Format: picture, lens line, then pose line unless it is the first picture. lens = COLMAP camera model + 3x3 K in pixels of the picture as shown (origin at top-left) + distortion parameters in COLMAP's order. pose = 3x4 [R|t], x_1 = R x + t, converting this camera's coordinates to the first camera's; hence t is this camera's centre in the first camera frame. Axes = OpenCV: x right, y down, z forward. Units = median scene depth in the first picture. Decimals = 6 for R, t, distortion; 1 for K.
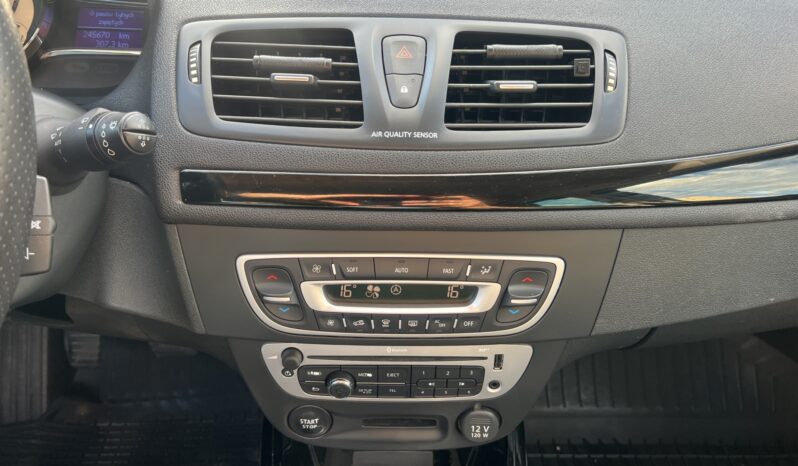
lens RADIAL K [[632.6, 0, 390.0], [0, 632.6, 230.8], [0, 0, 1]] dist [0.084537, -0.118496]
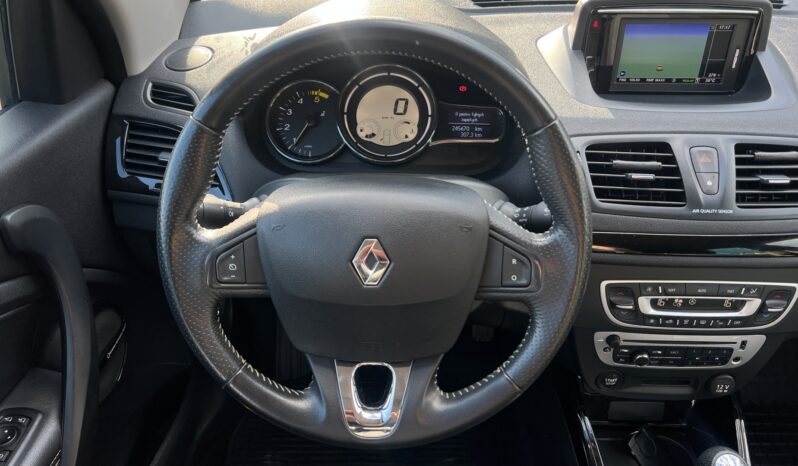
lens RADIAL K [[620.6, 0, 399.0], [0, 620.6, 233.0], [0, 0, 1]] dist [0.078606, -0.120659]
pose [[0.999222, 0.006186, -0.038943, -0.683929], [-0.004369, 0.998906, 0.046557, -0.155251], [0.039189, -0.046351, 0.998156, -0.636251]]
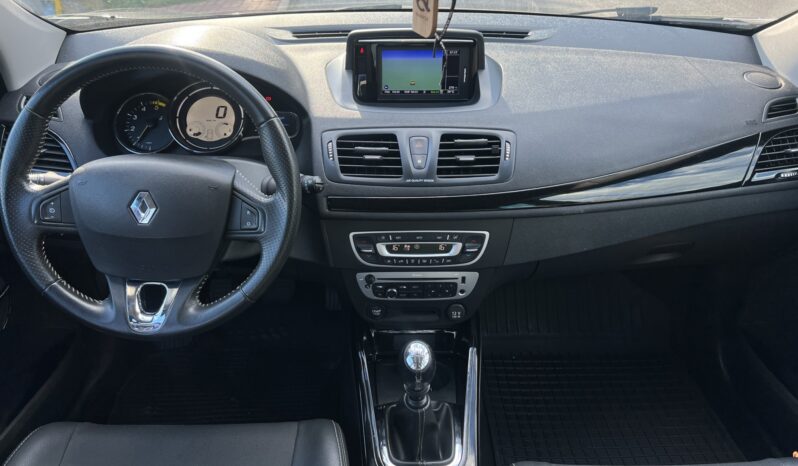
lens RADIAL K [[620.6, 0, 399.0], [0, 620.6, 233.0], [0, 0, 1]] dist [0.078606, -0.120659]
pose [[0.999826, -0.016616, 0.008423, -0.073550], [0.016555, 0.999837, 0.007238, 0.026451], [-0.008542, -0.007097, 0.999938, -1.245831]]
